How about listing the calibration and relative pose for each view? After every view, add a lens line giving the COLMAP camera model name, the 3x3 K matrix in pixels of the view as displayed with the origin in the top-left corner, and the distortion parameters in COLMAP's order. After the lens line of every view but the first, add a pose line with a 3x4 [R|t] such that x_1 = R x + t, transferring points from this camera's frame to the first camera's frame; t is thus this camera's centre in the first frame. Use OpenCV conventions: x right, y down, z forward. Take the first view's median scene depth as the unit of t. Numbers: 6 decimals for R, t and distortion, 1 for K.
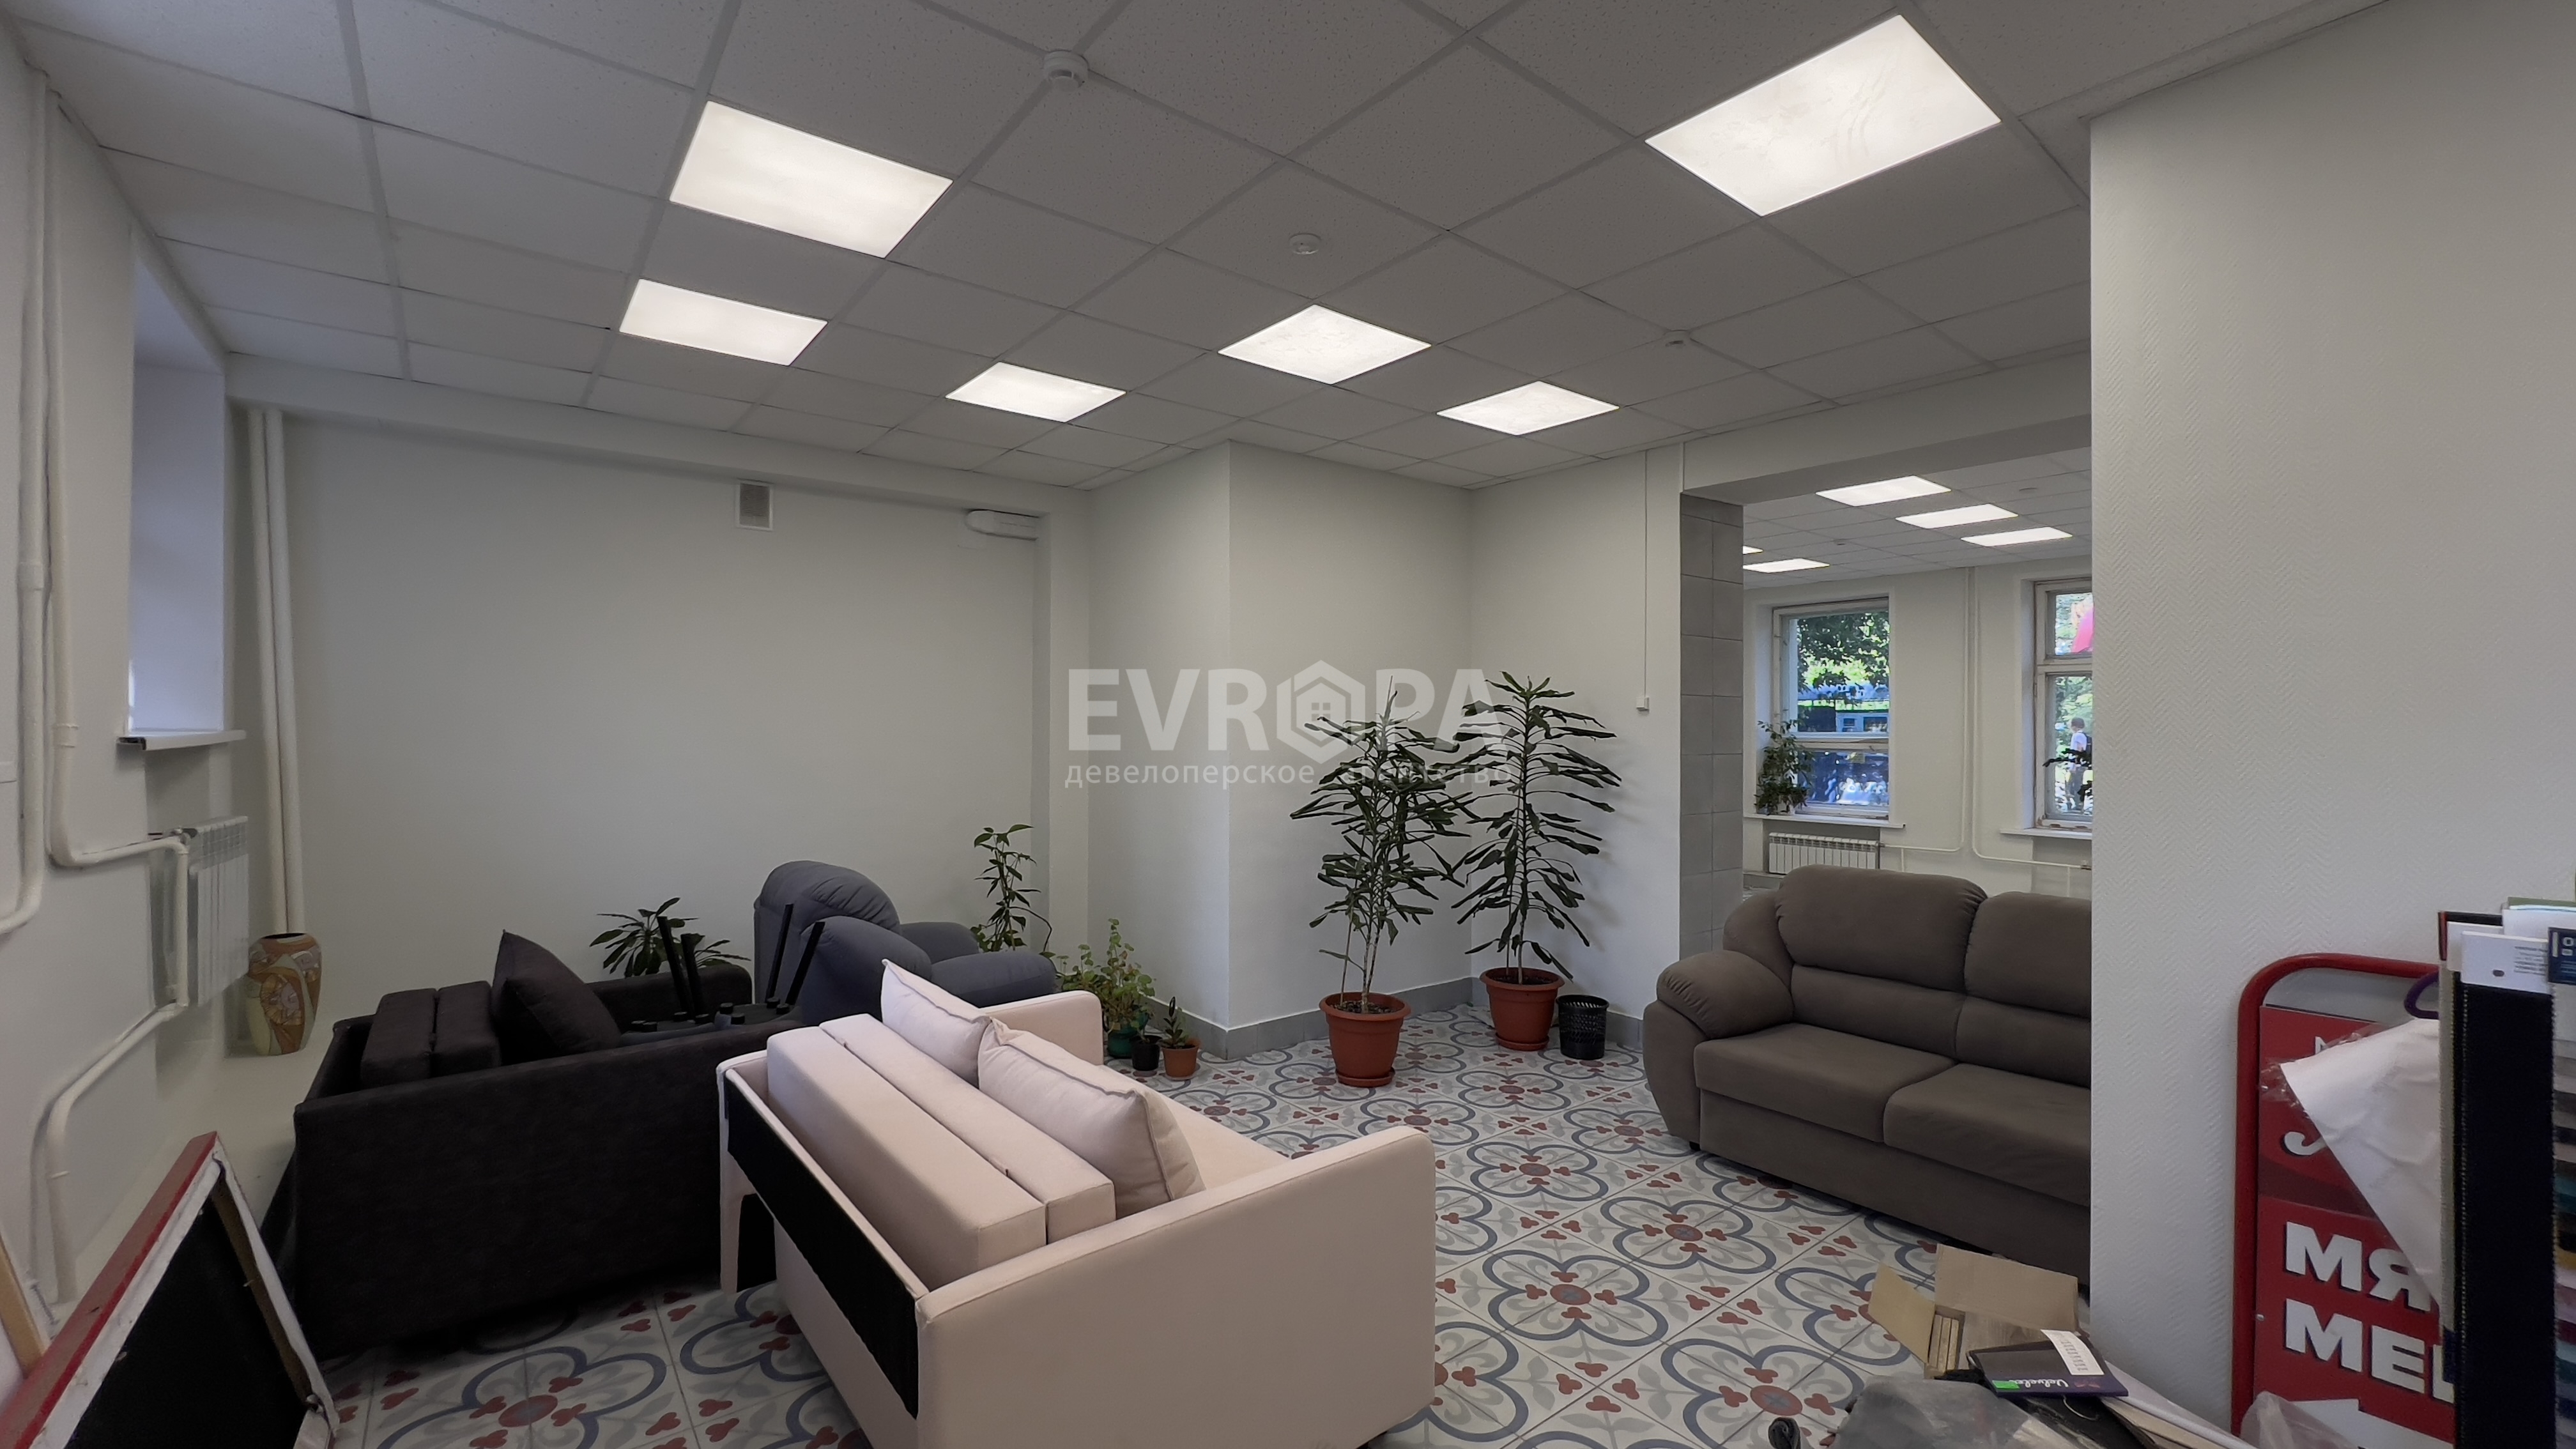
lens RADIAL K [[1035.8, 0, 1288.2], [0, 1035.8, 724.2], [0, 0, 1]] dist [-0.002322, 0.000961]
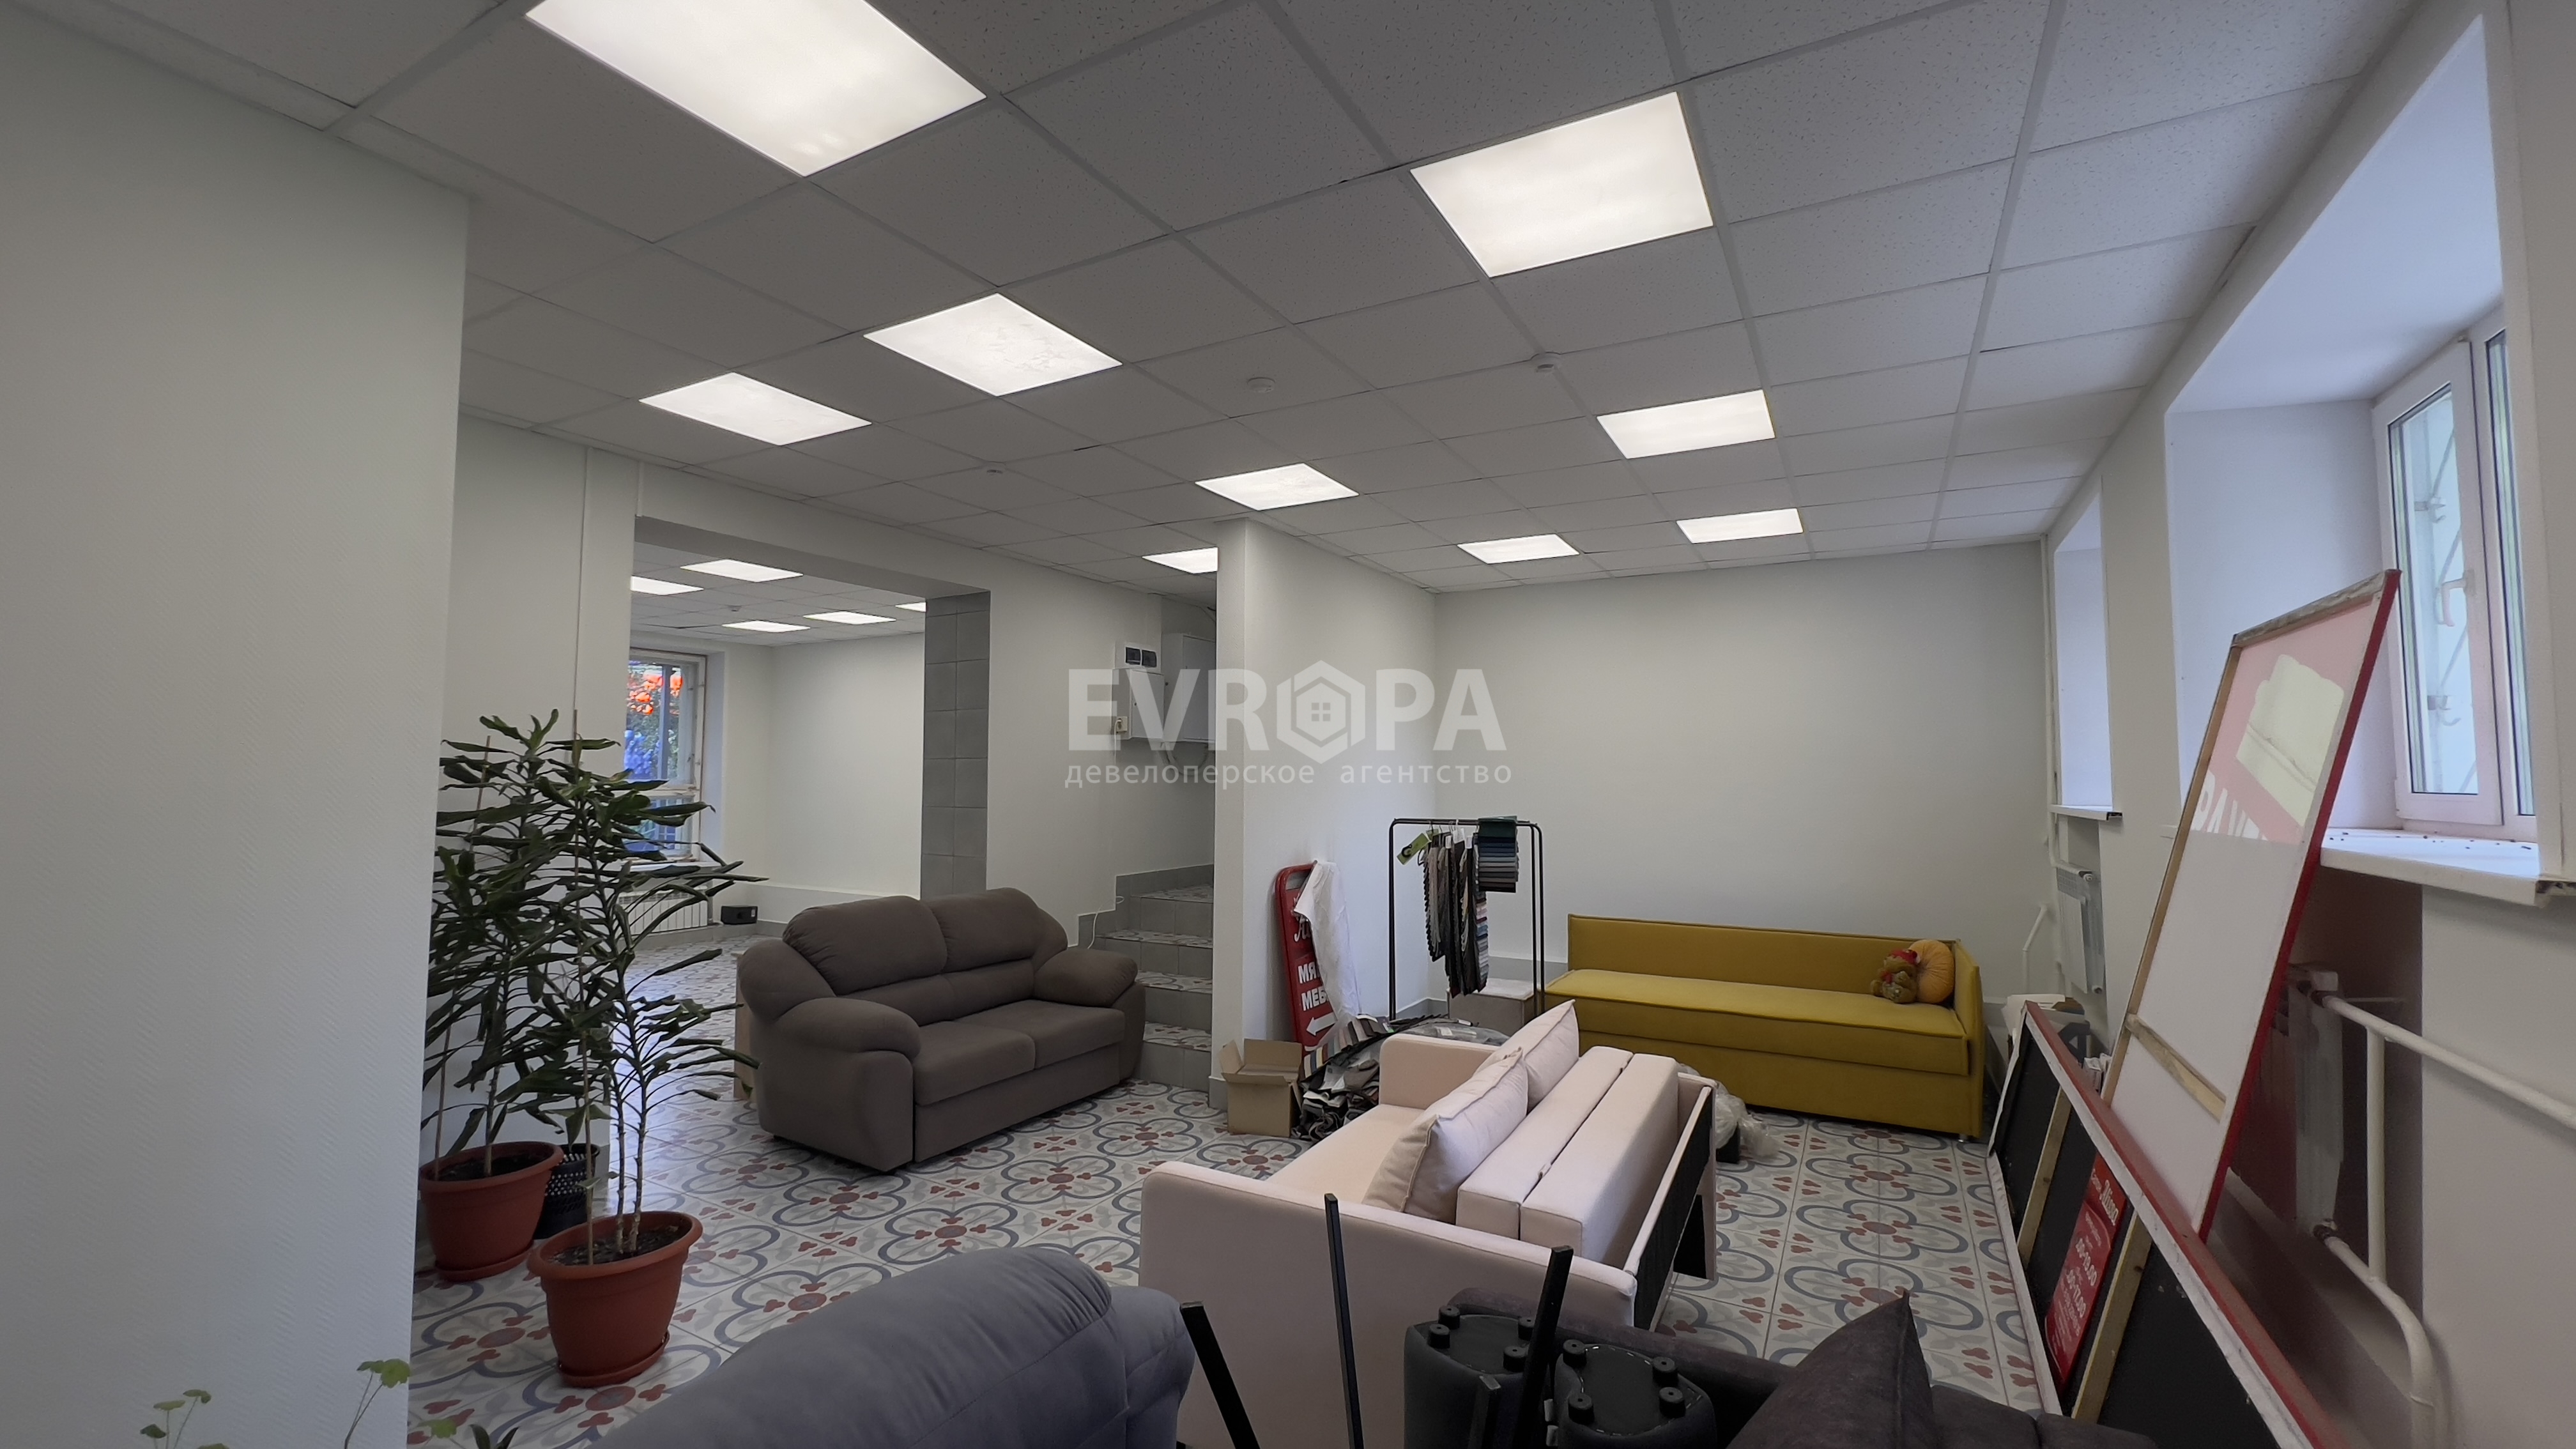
lens RADIAL K [[1035.8, 0, 1289.5], [0, 1035.8, 724.0], [0, 0, 1]] dist [-0.002322, 0.000961]
pose [[-0.380239, 0.041485, 0.923958, -0.670733], [-0.008944, 0.998782, -0.048525, -0.012463], [-0.924845, -0.026715, -0.379404, 0.875791]]
